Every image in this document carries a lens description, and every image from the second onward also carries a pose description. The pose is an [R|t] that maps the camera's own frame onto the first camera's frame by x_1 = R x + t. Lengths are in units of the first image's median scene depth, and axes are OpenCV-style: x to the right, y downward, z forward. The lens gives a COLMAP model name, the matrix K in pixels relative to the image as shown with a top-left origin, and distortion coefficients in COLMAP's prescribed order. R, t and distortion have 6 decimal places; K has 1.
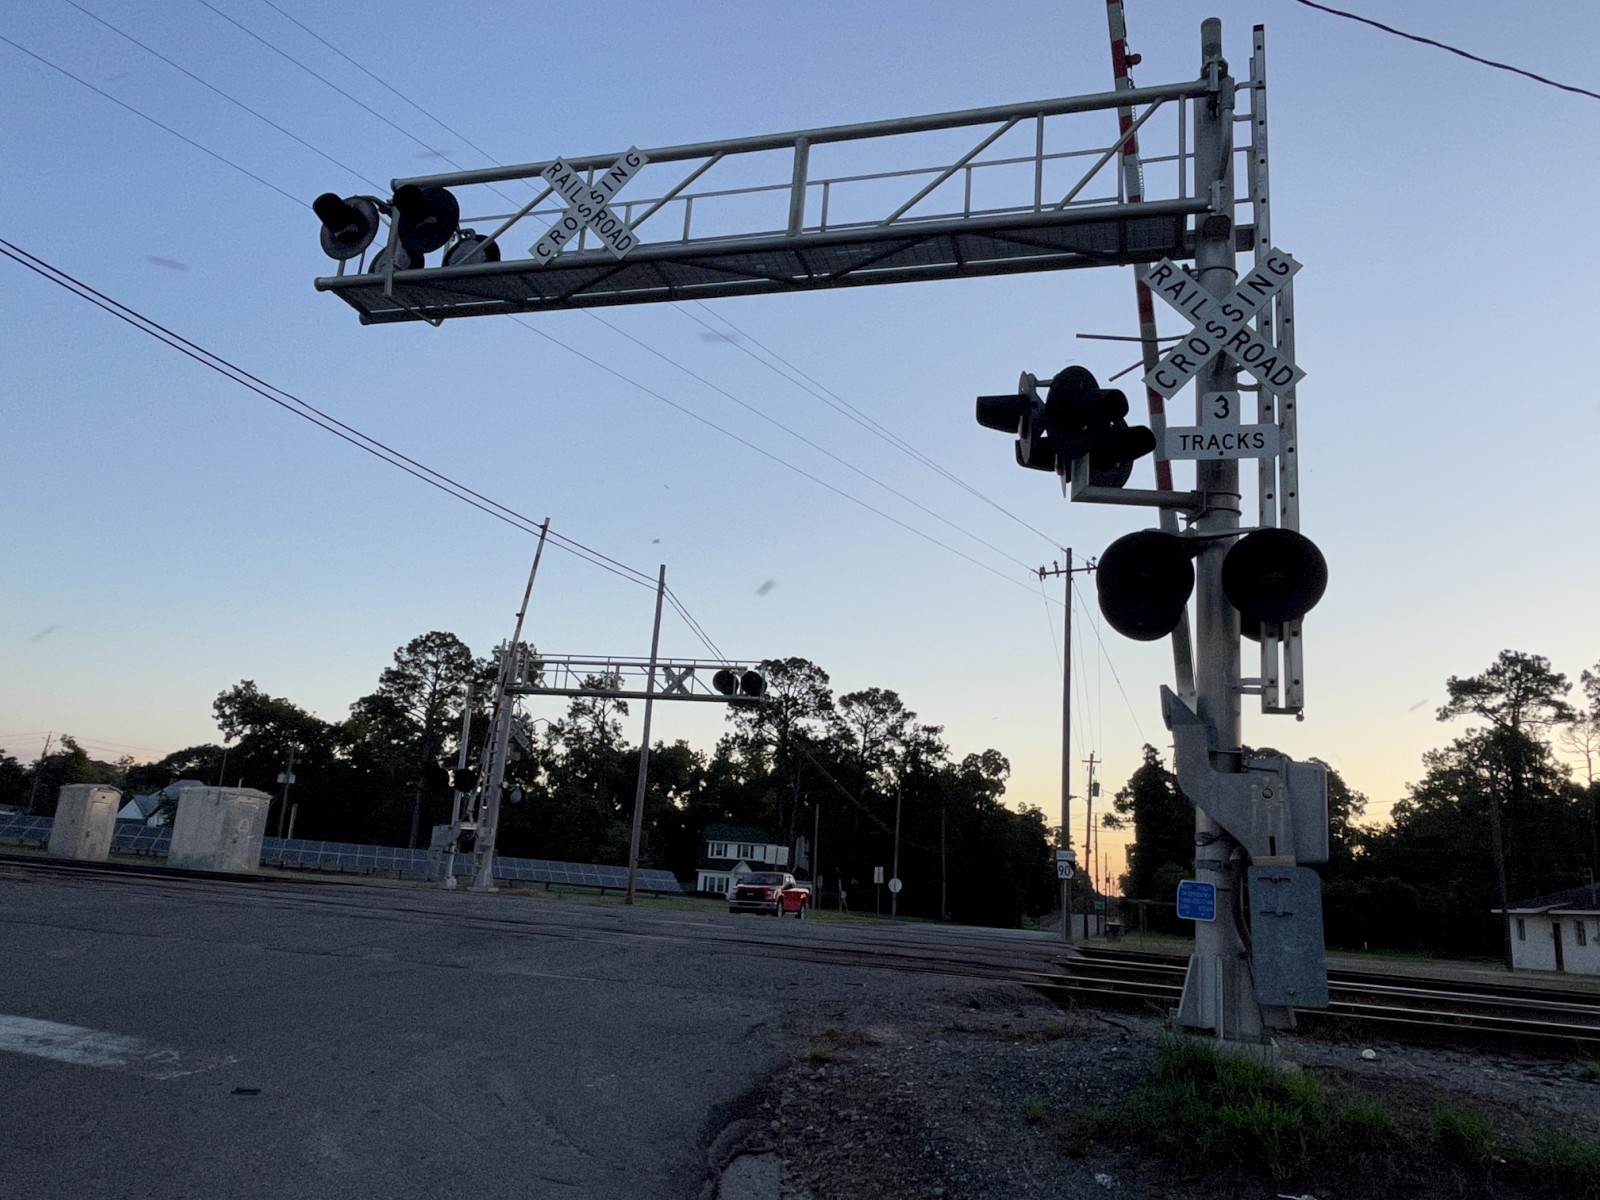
lens RADIAL K [[1135.8, 0, 804.4], [0, 1135.8, 615.8], [0, 0, 1]] dist [0.000932, -0.002066]
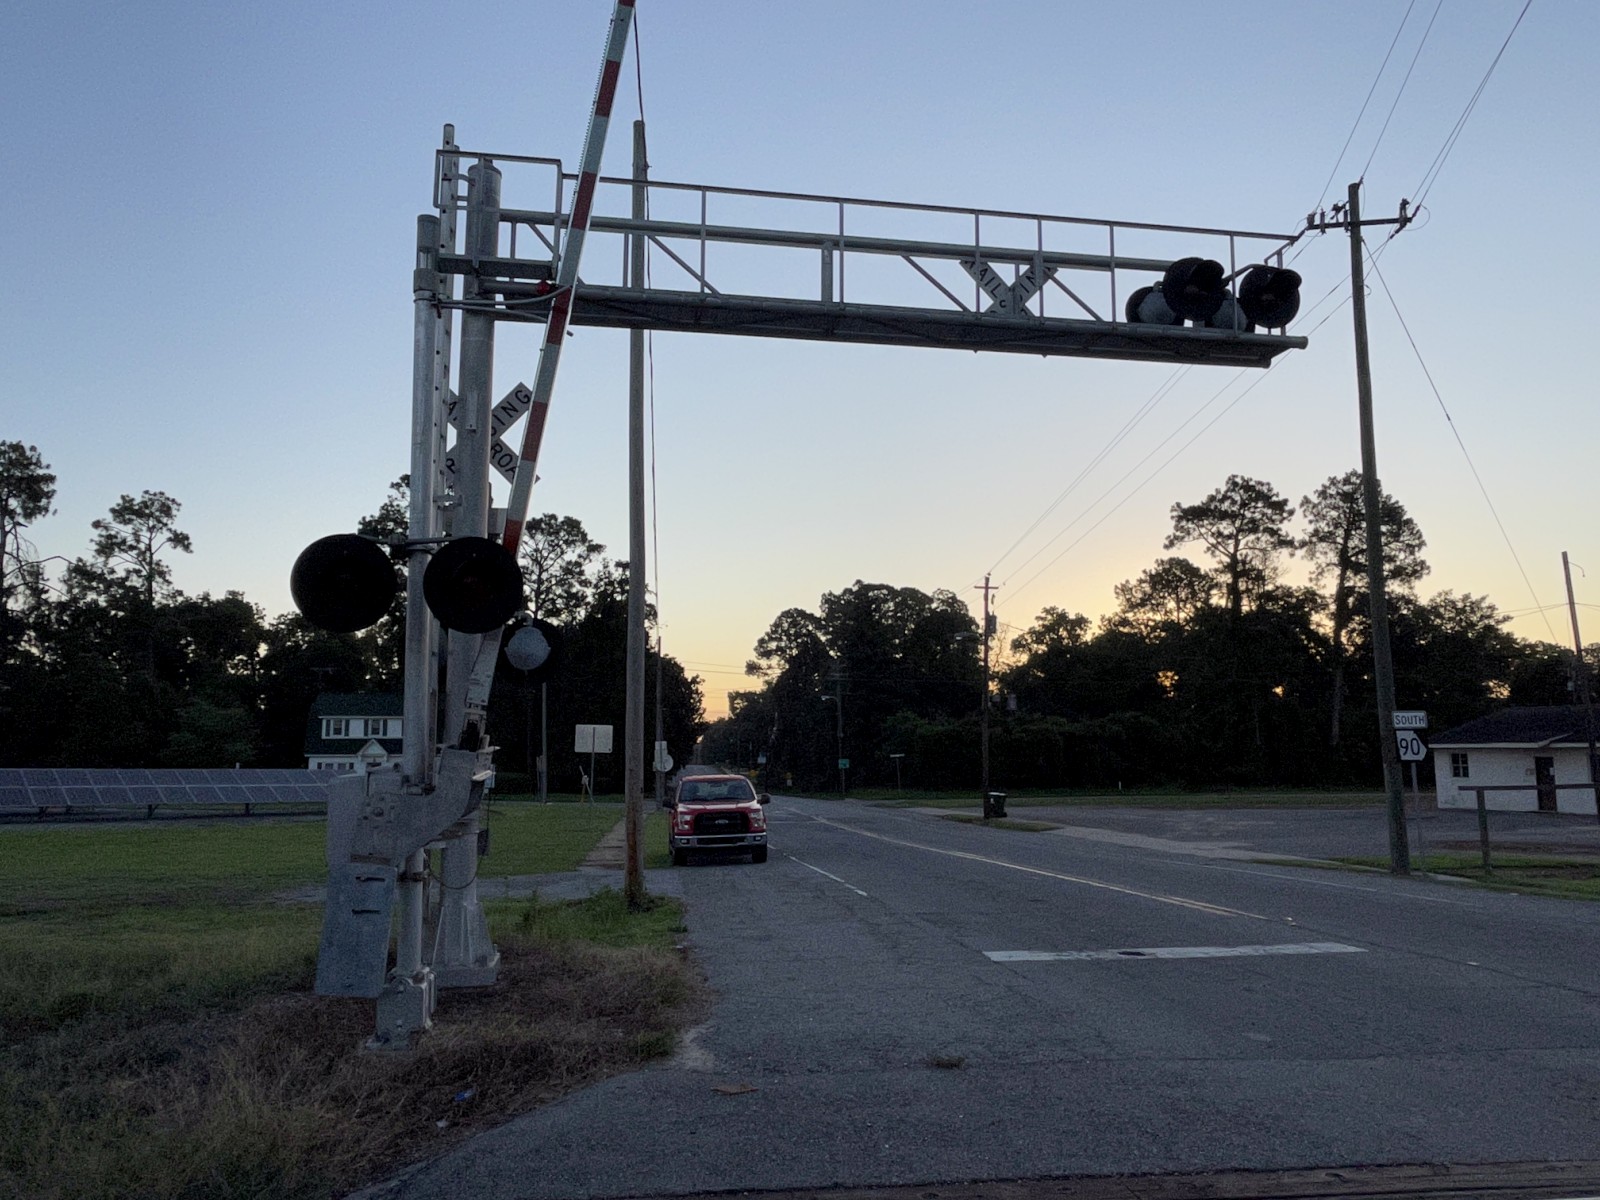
lens RADIAL K [[1152.5, 0, 799.3], [0, 1152.5, 611.3], [0, 0, 1]] dist [-0.003697, -0.001365]
pose [[0.923566, -0.024637, 0.382646, -0.089914], [-0.023107, 0.992544, 0.119676, 0.032243], [-0.382742, -0.119370, 0.916111, 0.201452]]
